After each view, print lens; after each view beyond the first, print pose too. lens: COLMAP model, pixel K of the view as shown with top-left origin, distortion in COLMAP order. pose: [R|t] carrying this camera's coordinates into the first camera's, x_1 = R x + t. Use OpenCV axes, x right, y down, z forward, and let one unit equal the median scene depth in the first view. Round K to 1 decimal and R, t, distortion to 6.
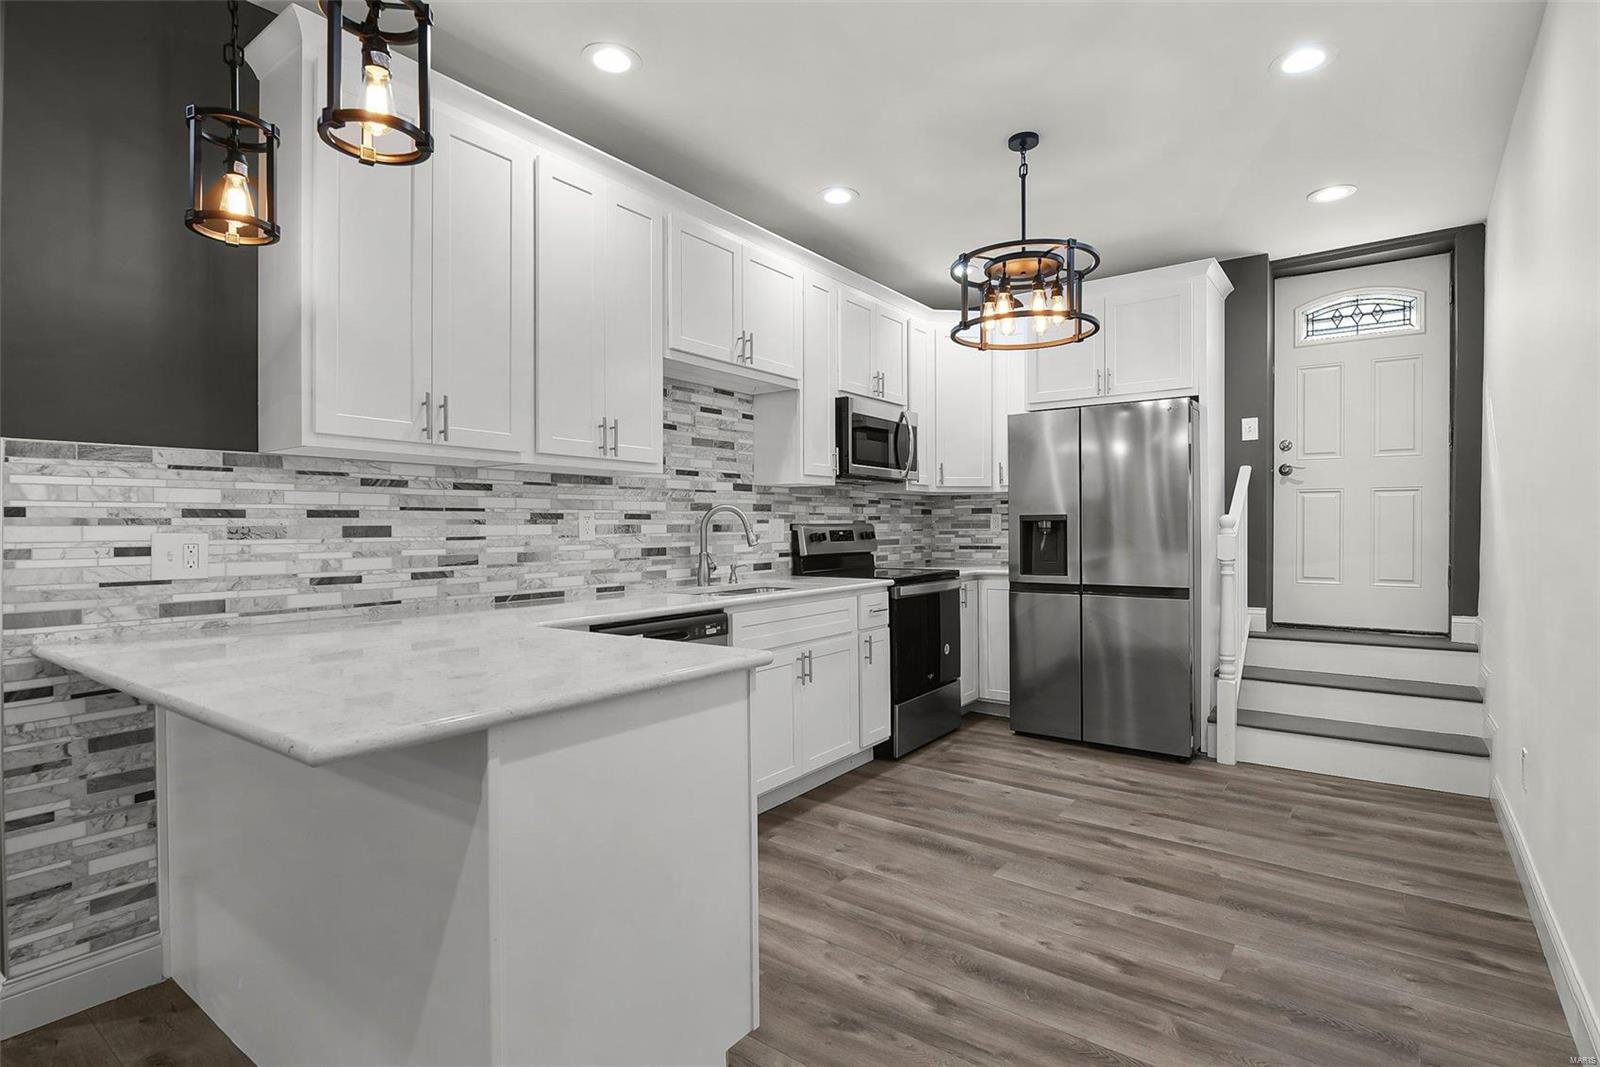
lens RADIAL K [[799.2, 0, 806.6], [0, 799.2, 530.6], [0, 0, 1]] dist [0.012003, -0.010964]
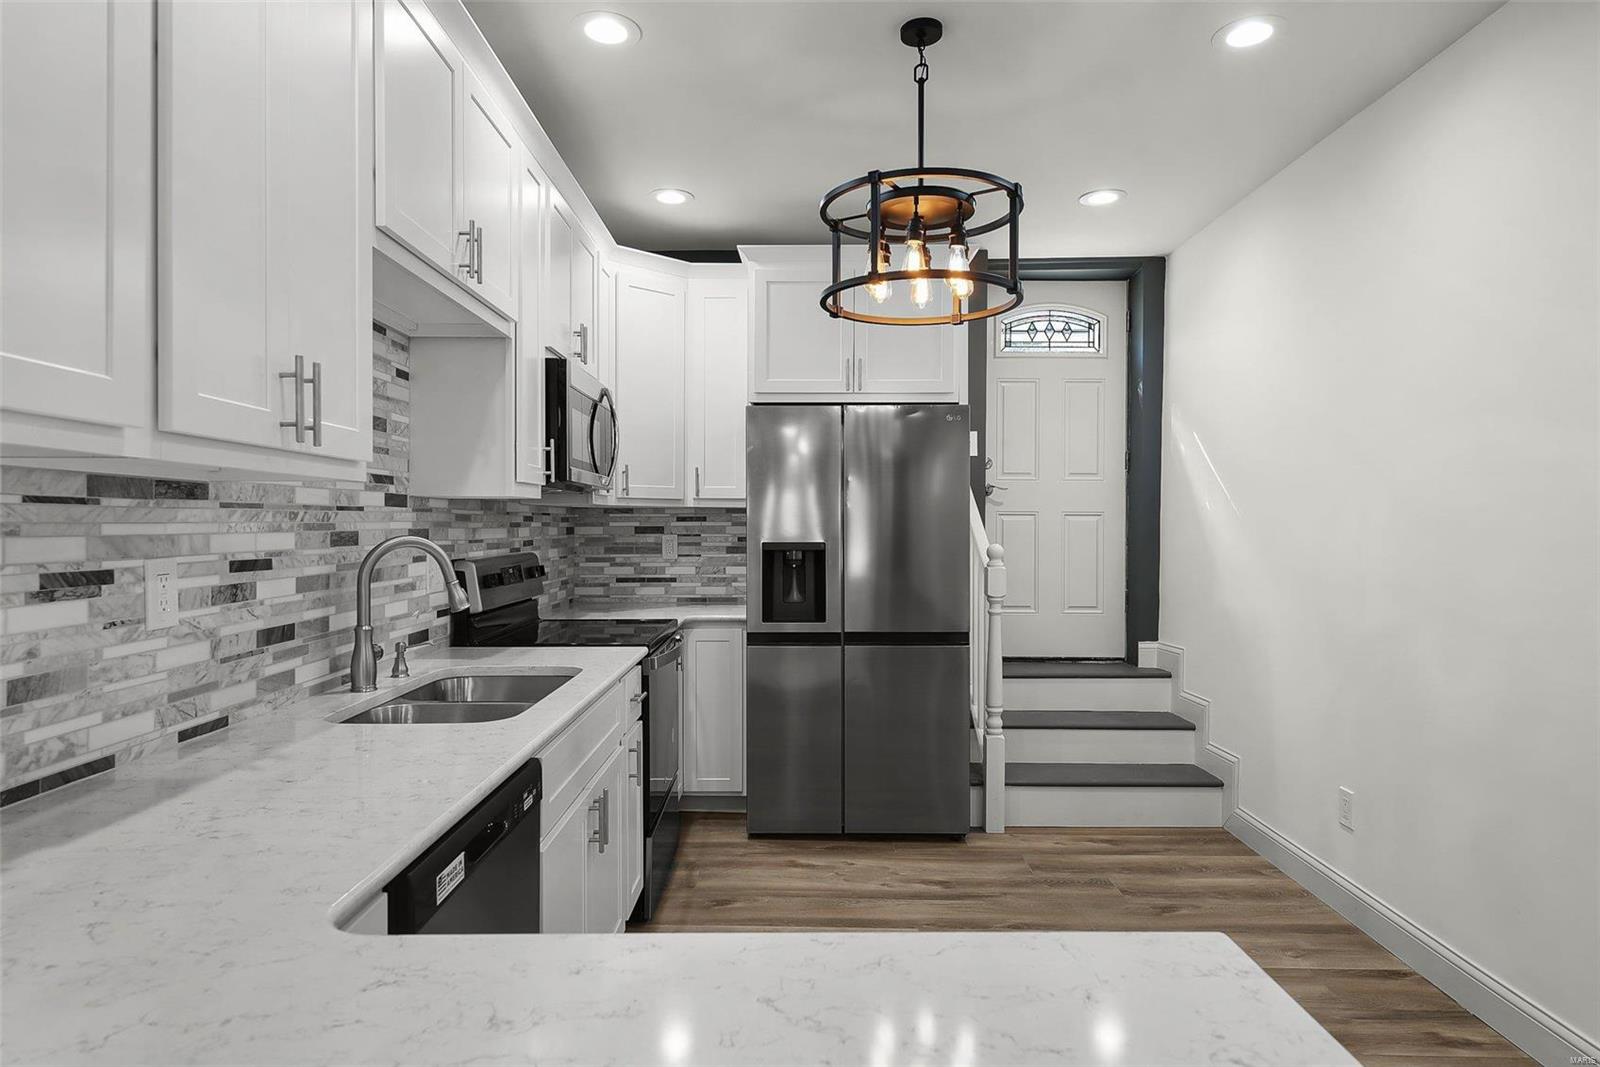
lens RADIAL K [[934.9, 0, 802.0], [0, 934.9, 529.5], [0, 0, 1]] dist [0.008732, 0.000851]
pose [[0.809230, 0.002425, 0.587486, -0.259548], [-0.002105, 0.999997, -0.001229, -0.036744], [-0.587488, -0.000243, 0.809233, 0.334532]]
